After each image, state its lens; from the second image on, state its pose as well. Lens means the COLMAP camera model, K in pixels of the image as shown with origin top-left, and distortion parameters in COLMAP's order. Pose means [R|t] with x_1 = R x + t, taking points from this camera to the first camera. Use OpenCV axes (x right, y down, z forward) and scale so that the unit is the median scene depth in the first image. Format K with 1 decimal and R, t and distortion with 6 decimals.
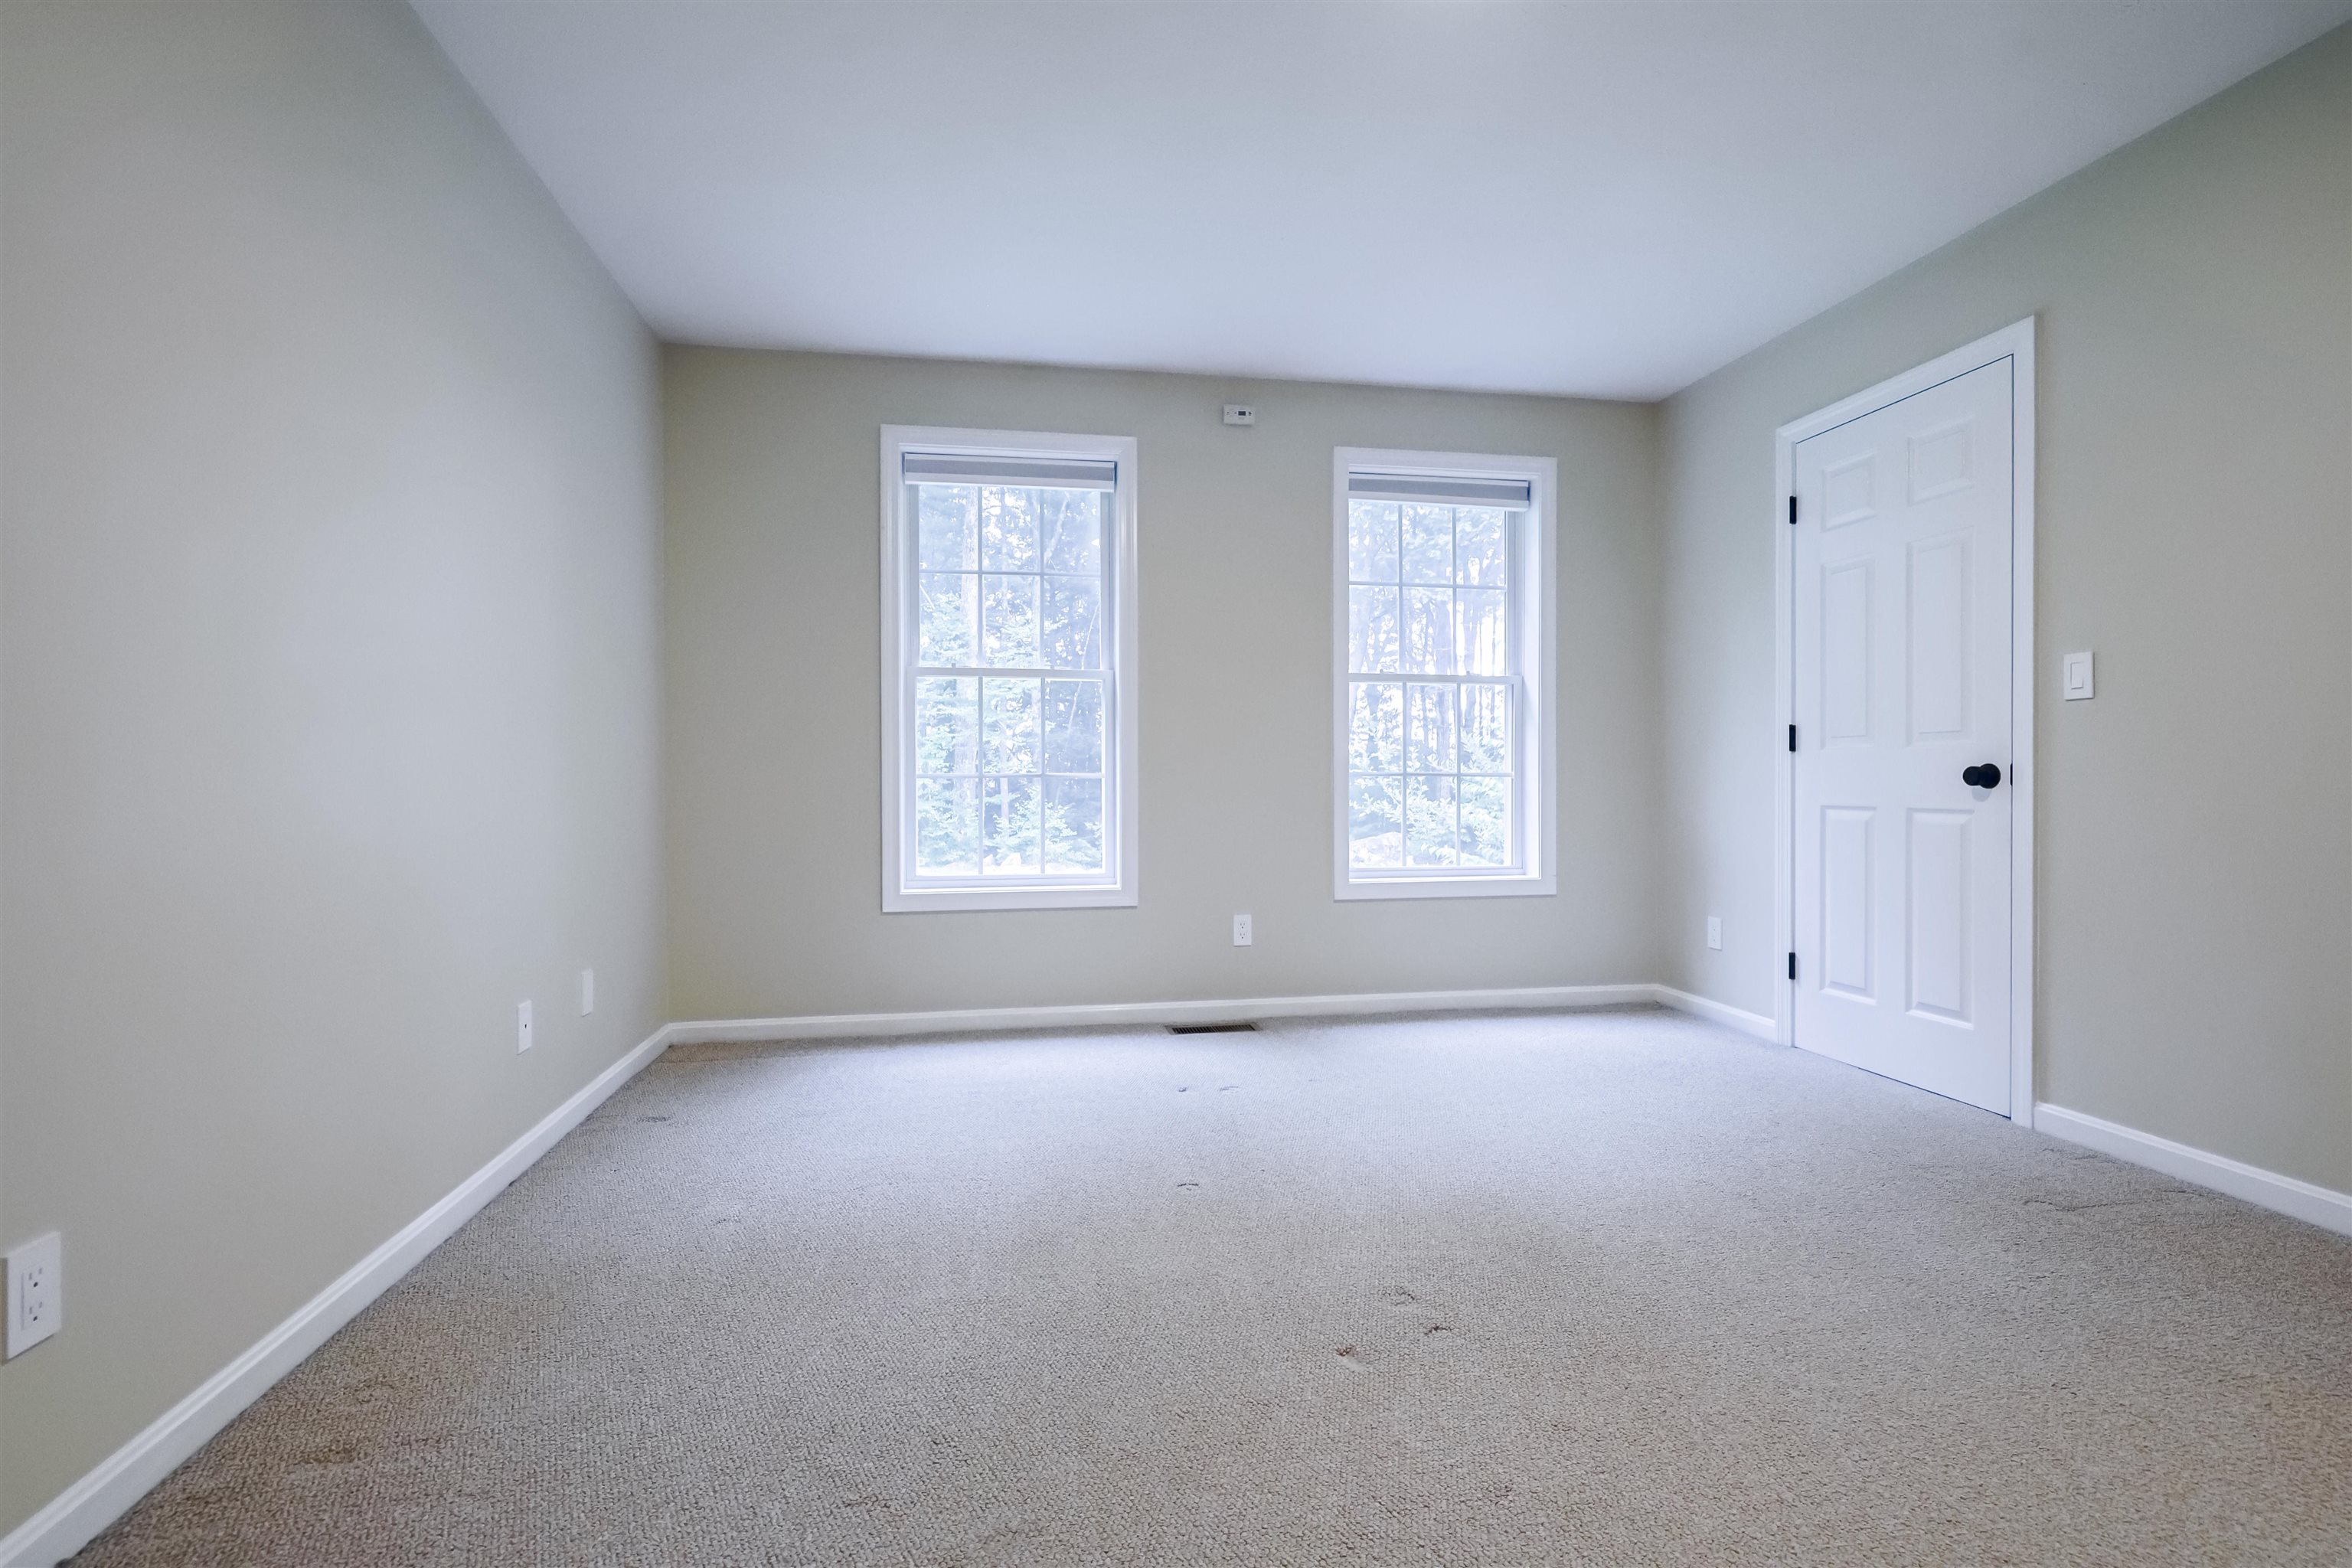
lens RADIAL K [[1041.6, 0, 1176.0], [0, 1041.6, 784.0], [0, 0, 1]] dist [0.000467, 0.000145]
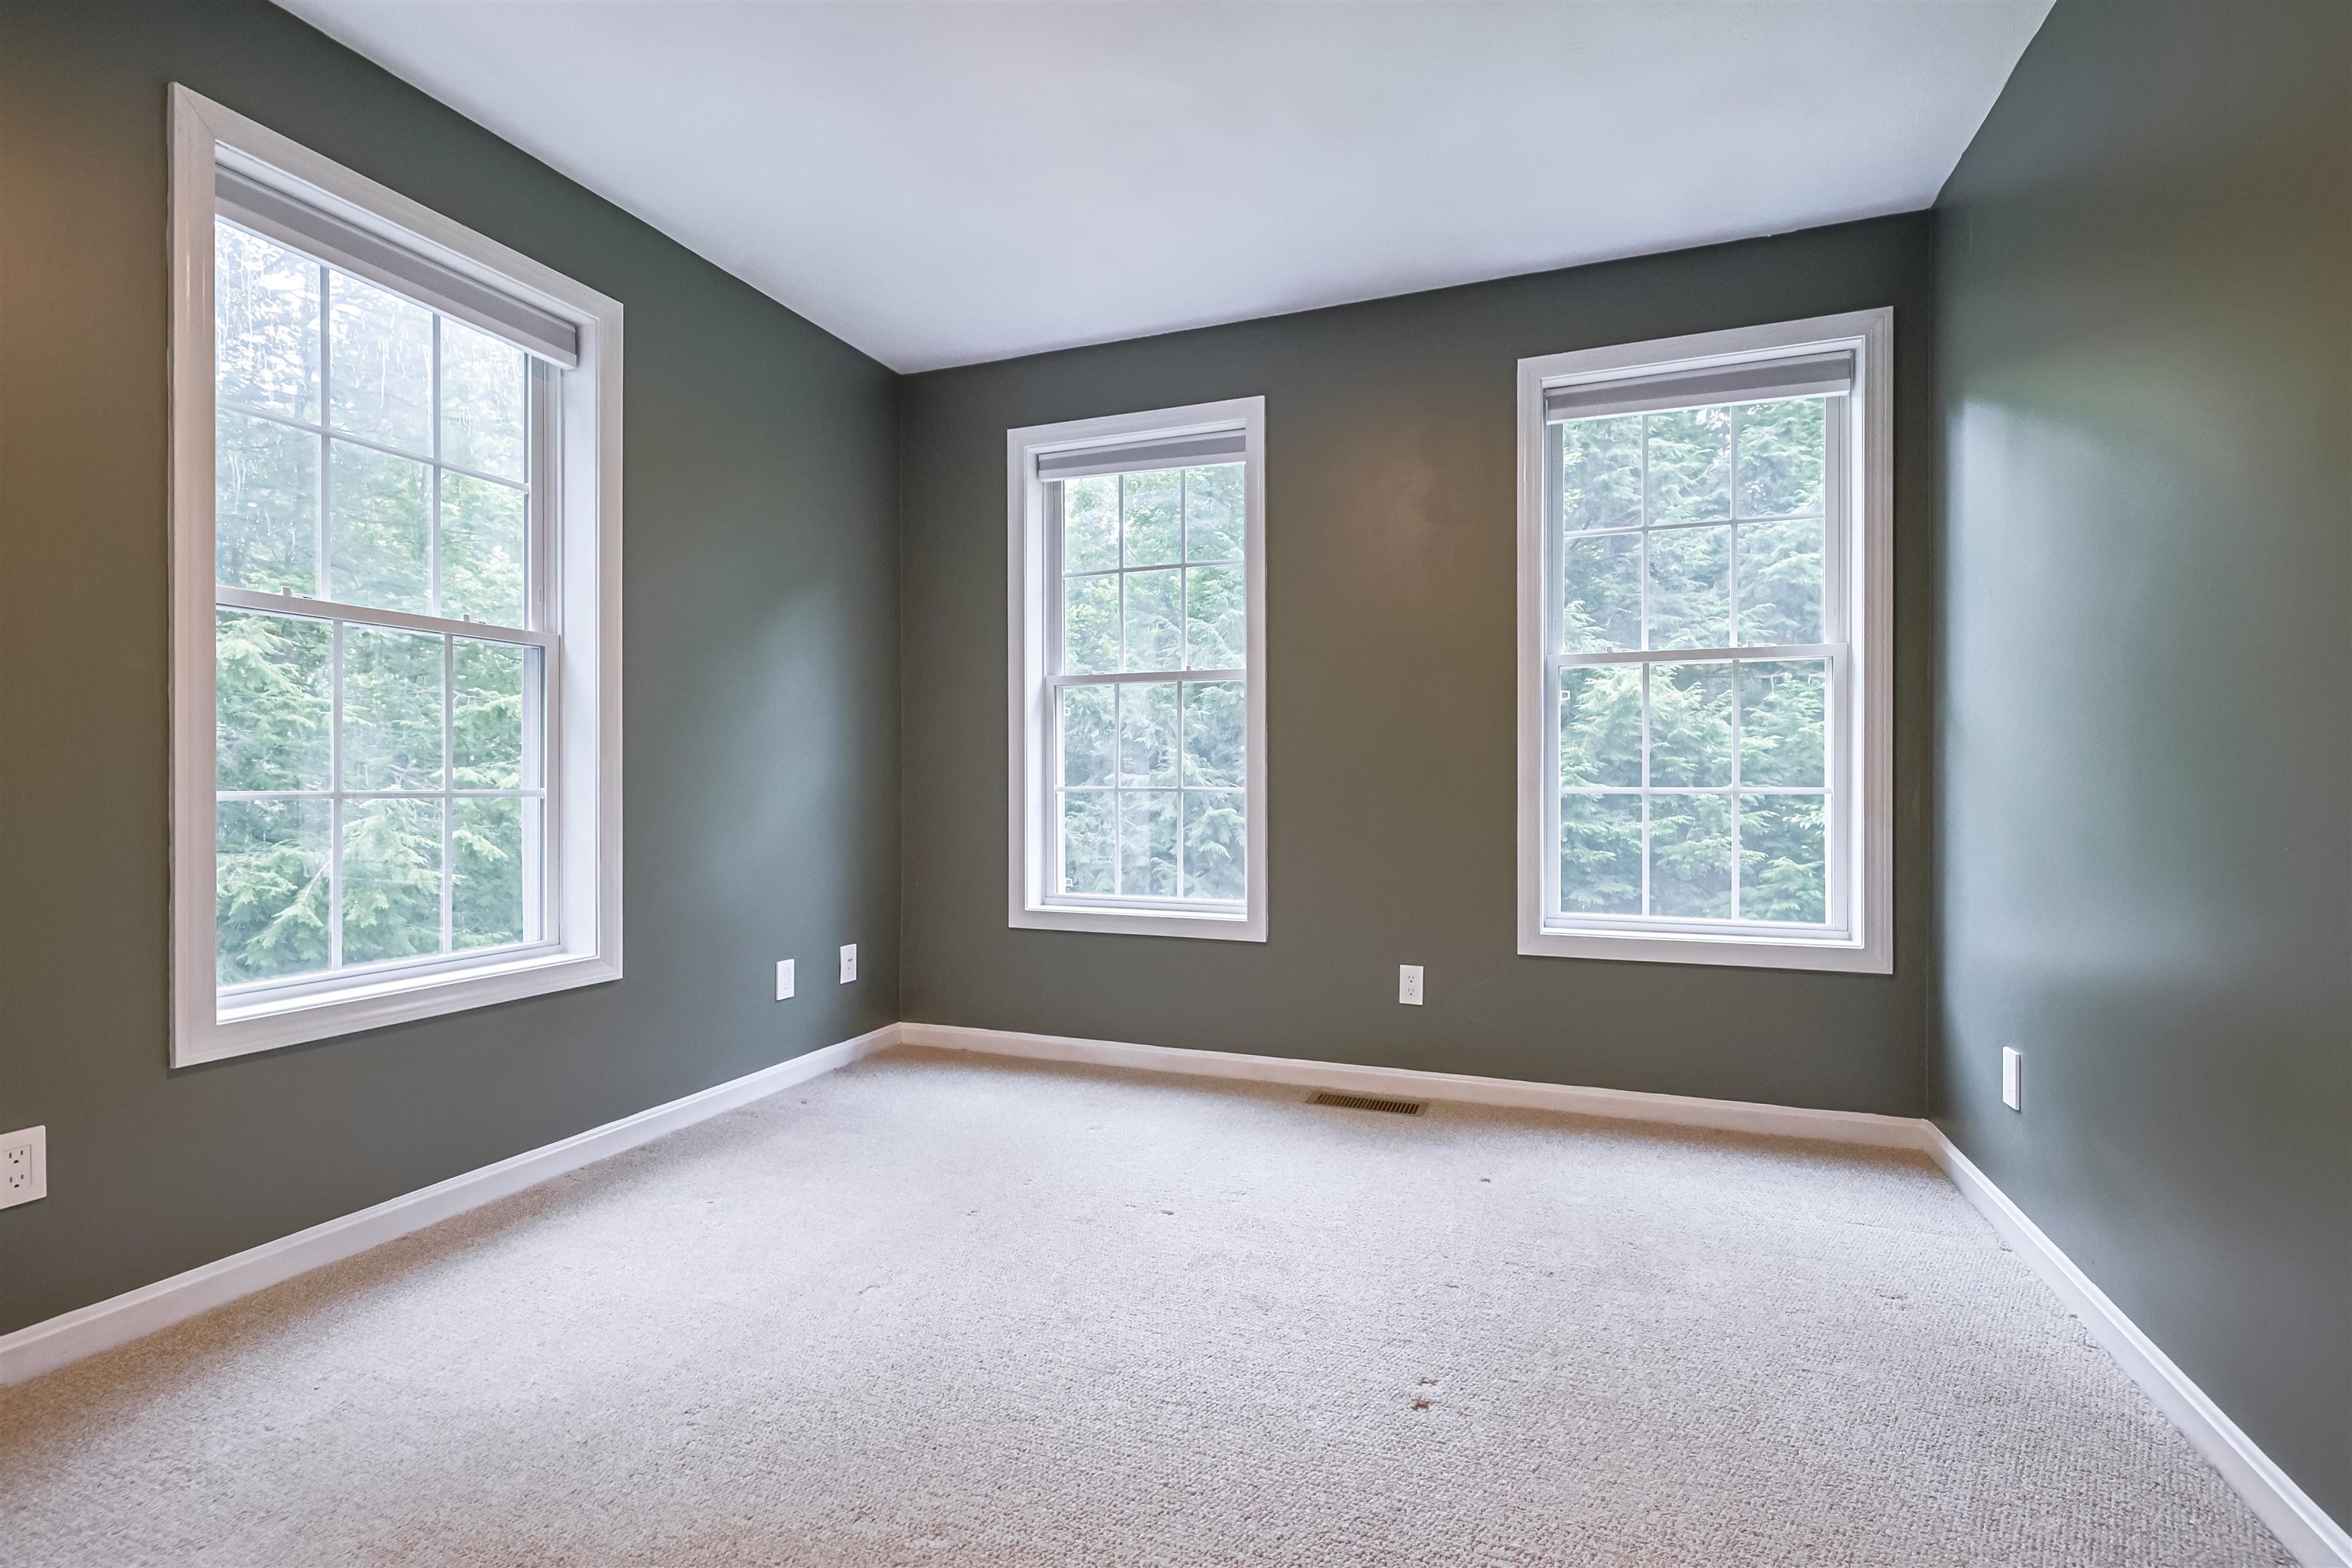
lens RADIAL K [[1041.6, 0, 1176.0], [0, 1041.6, 784.0], [0, 0, 1]] dist [0.000467, 0.000145]
pose [[0.859111, 0.002981, -0.511780, 0.337779], [-0.009621, 0.999900, -0.010327, -0.003173], [0.511699, 0.013796, 0.859054, 0.233259]]
